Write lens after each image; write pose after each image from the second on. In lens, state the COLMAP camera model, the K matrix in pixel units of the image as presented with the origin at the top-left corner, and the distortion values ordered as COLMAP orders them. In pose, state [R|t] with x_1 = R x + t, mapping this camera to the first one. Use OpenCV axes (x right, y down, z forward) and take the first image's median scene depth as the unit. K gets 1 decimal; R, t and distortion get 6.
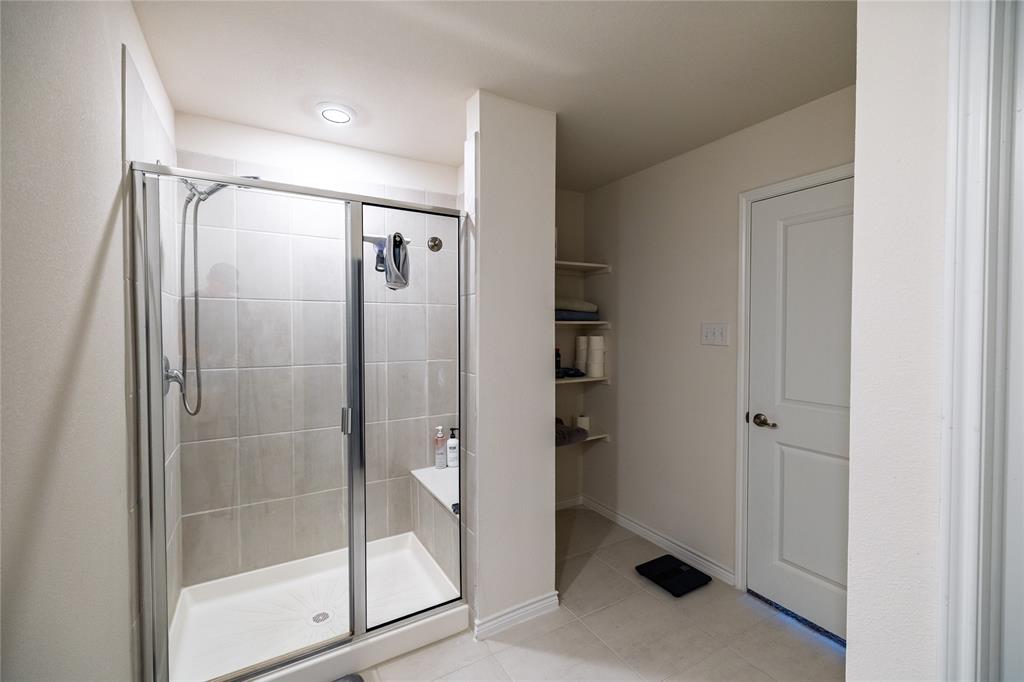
lens RADIAL K [[430.9, 0, 507.7], [0, 430.9, 335.2], [0, 0, 1]] dist [0.001463, 0.000099]
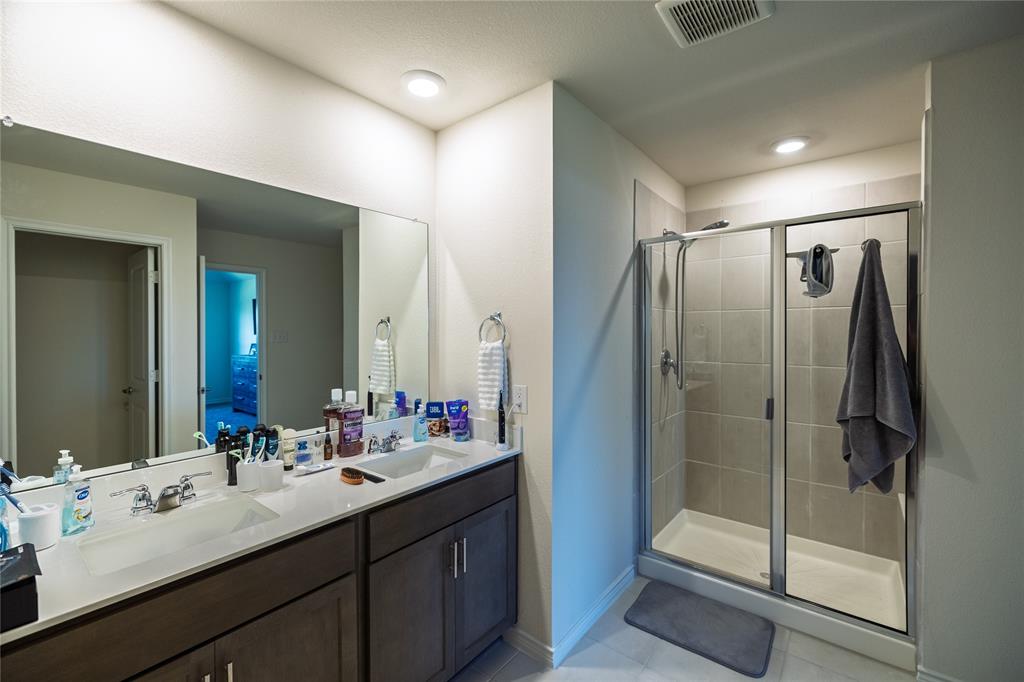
lens RADIAL K [[430.9, 0, 507.7], [0, 430.9, 335.2], [0, 0, 1]] dist [0.001463, 0.000099]
pose [[0.349614, 0.005599, -0.936877, 0.486725], [-0.016571, 0.999863, -0.000209, 0.003629], [0.936747, 0.015598, 0.349658, -0.109149]]
